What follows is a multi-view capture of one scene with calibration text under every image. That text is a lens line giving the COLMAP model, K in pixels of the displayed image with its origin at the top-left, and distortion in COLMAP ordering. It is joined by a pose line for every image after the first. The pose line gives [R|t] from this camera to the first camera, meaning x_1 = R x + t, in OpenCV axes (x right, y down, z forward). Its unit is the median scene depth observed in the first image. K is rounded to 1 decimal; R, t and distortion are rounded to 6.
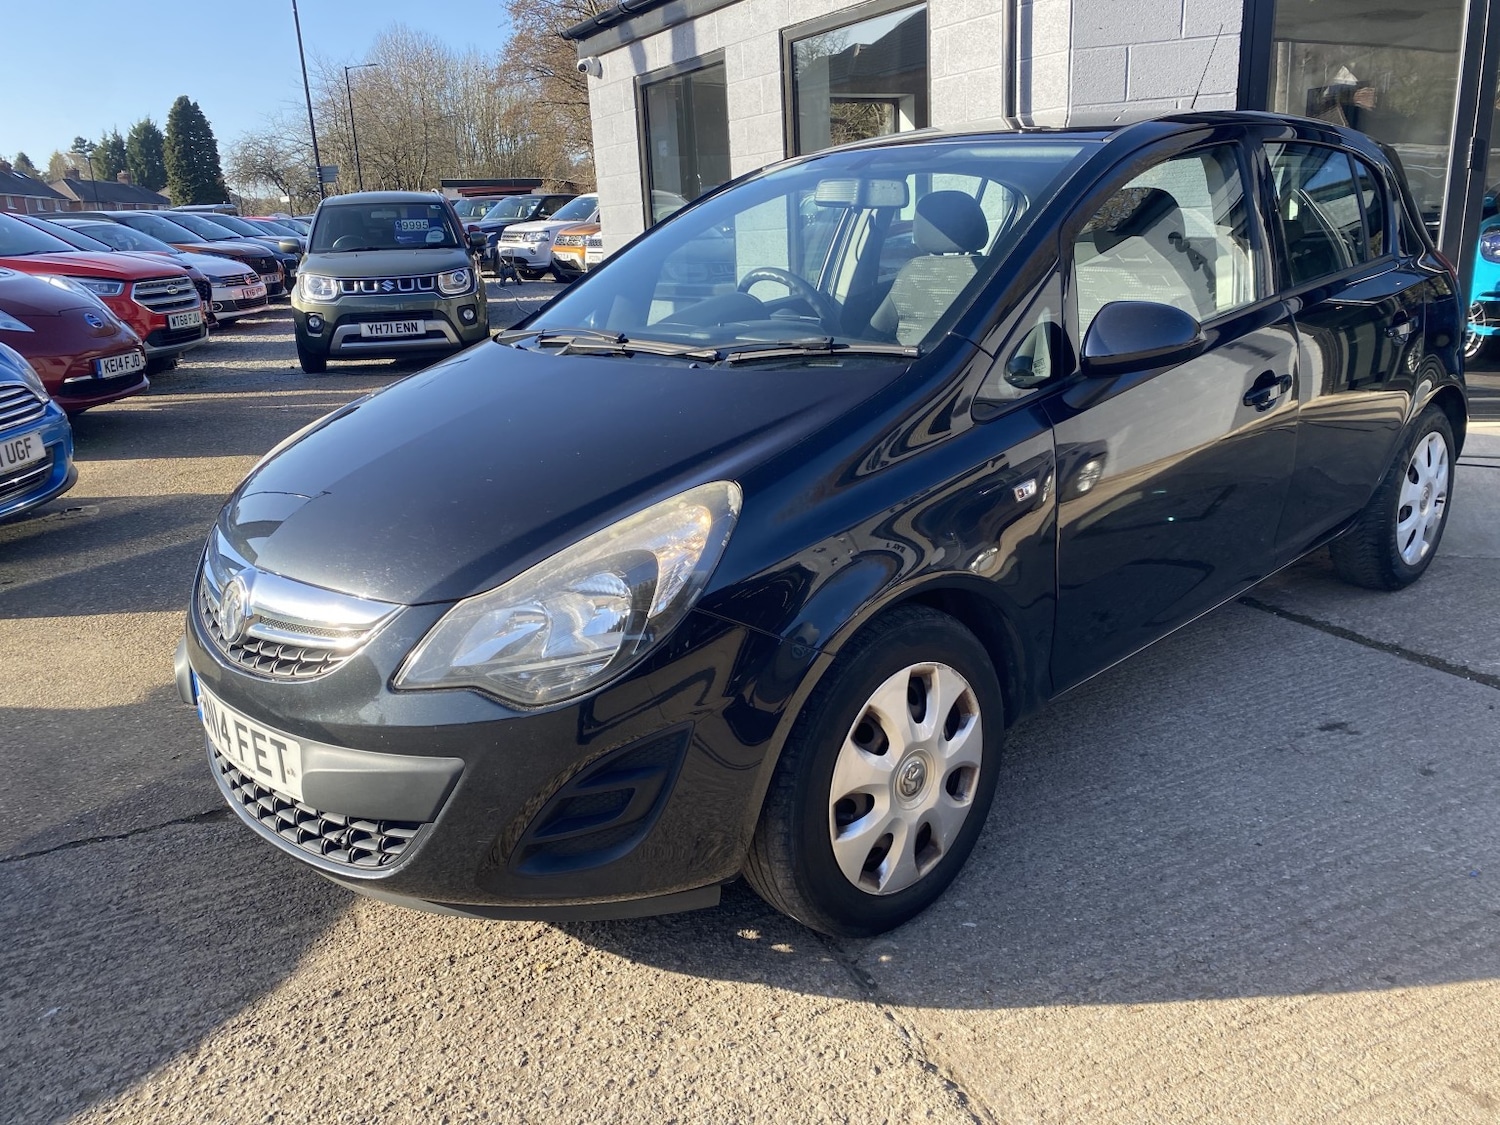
lens RADIAL K [[1126.5, 0, 750.0], [0, 1126.5, 562.5], [0, 0, 1]] dist [0.008352, -0.002960]
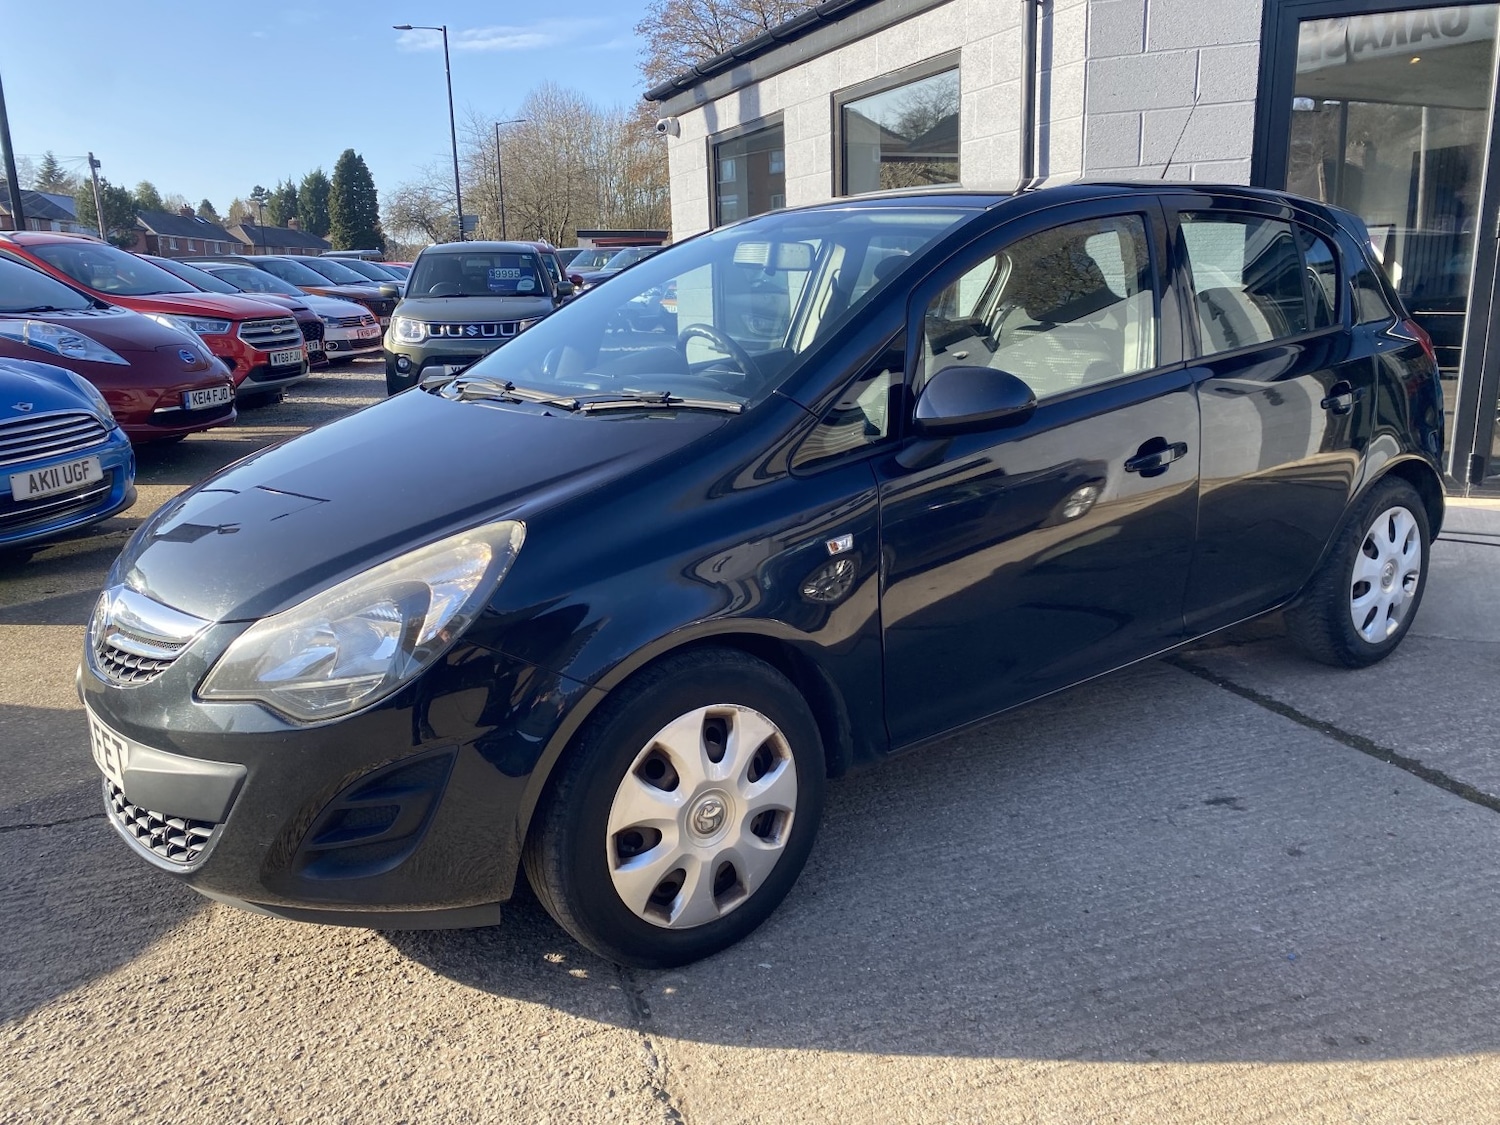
lens RADIAL K [[1126.5, 0, 750.0], [0, 1126.5, 562.5], [0, 0, 1]] dist [0.008352, -0.002960]
pose [[0.993325, 0.045550, -0.105973, 0.155628], [-0.050041, 0.997941, -0.040115, -0.001004], [0.103927, 0.045150, 0.993560, -0.018847]]
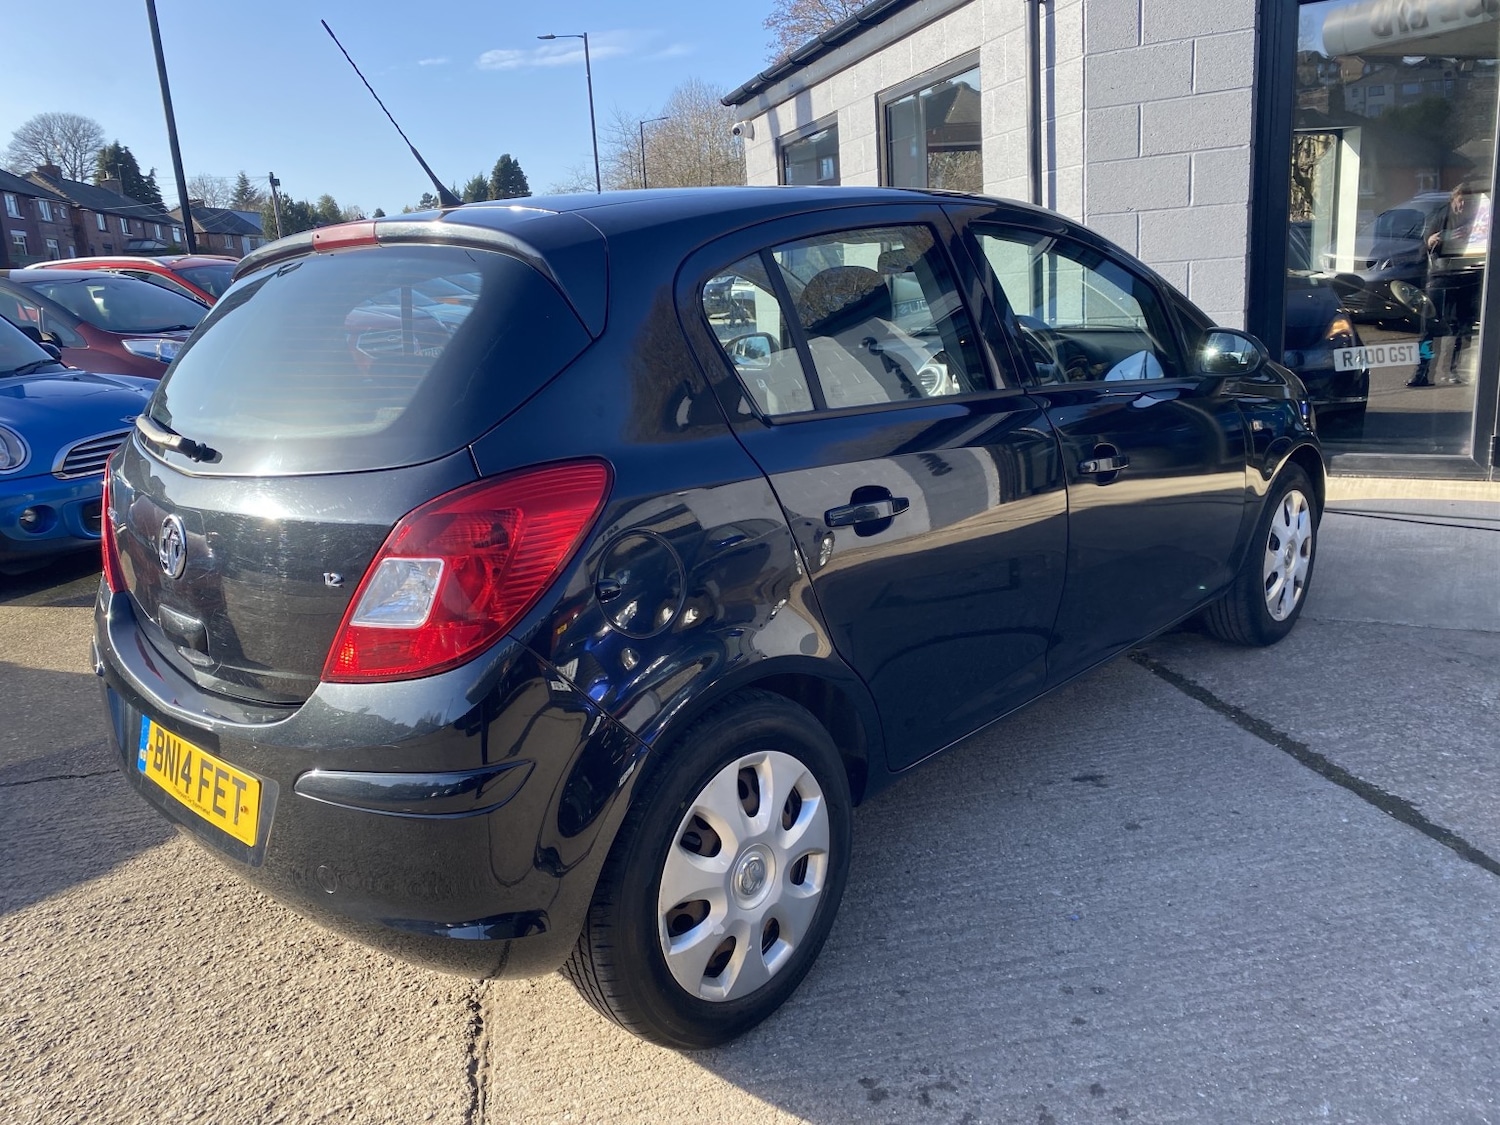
lens RADIAL K [[1123.4, 0, 742.6], [0, 1123.4, 550.0], [0, 0, 1]] dist [0.005600, 0.001467]
pose [[0.969296, 0.040638, -0.242515, 0.342280], [-0.049769, 0.998259, -0.031643, -0.011452], [0.240807, 0.042741, 0.969632, -0.064927]]
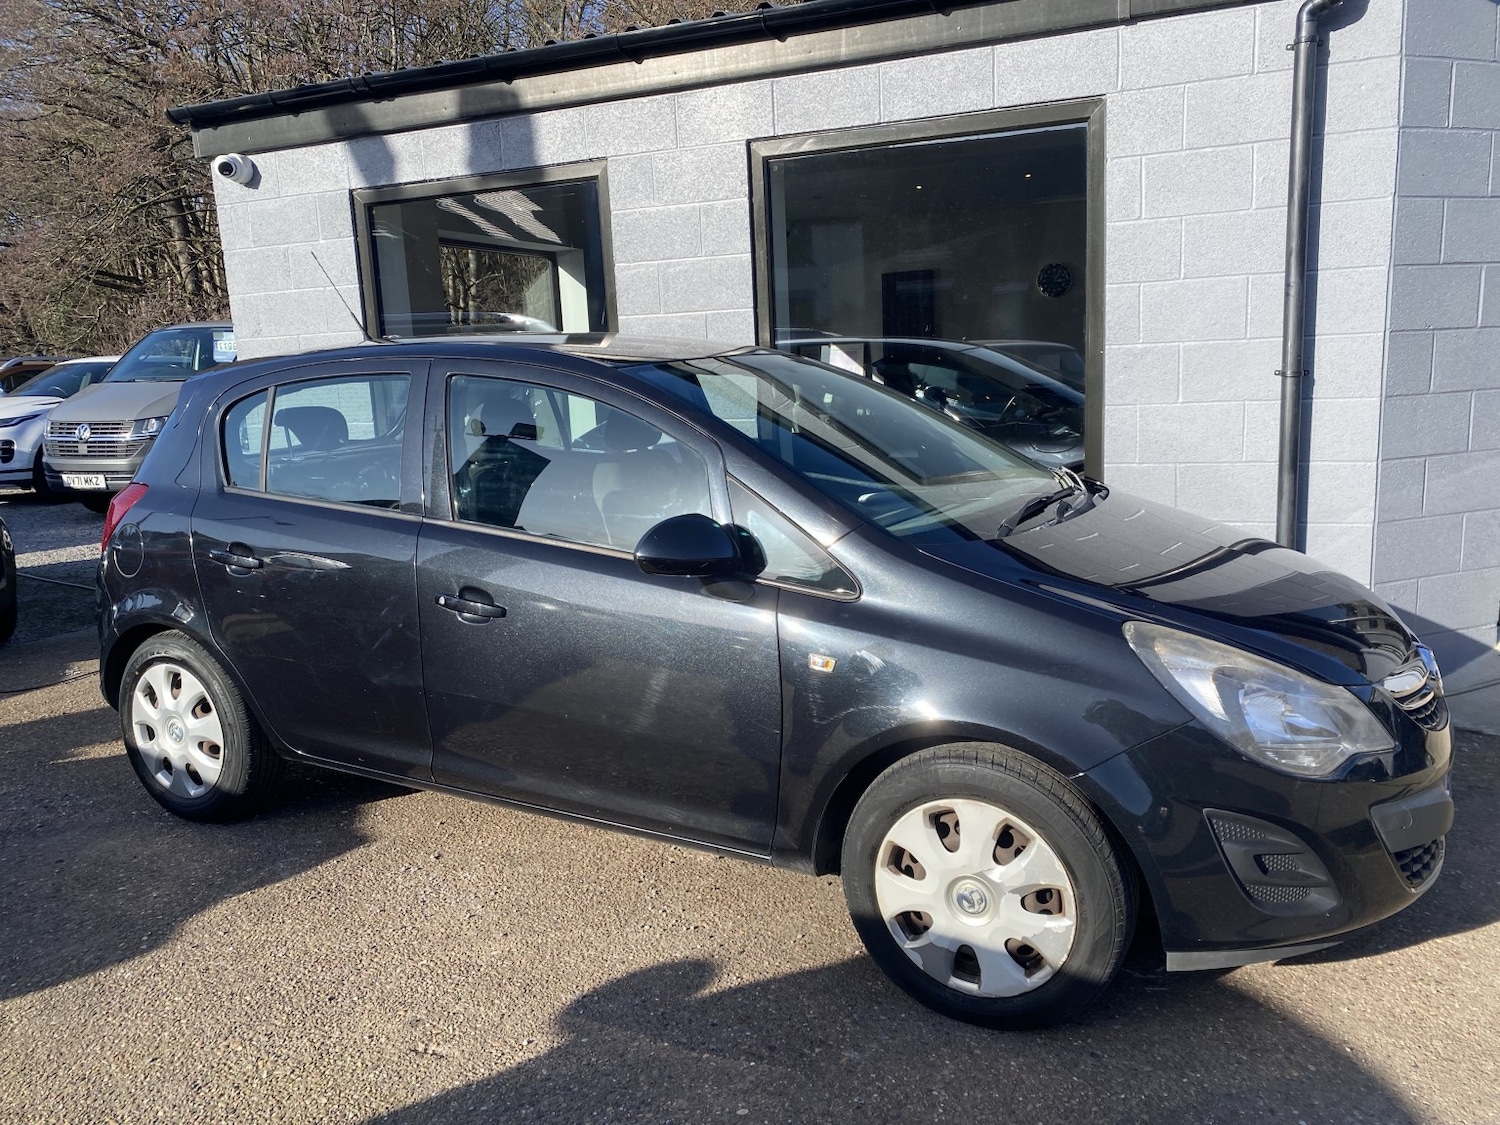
lens RADIAL K [[1143.0, 0, 745.4], [0, 1143.0, 572.3], [0, 0, 1]] dist [0.007263, 0.000656]
pose [[0.802214, -0.098806, 0.588804, -0.800513], [0.176931, 0.981254, -0.076398, -0.298103], [-0.570217, 0.165466, 0.804658, 0.907977]]
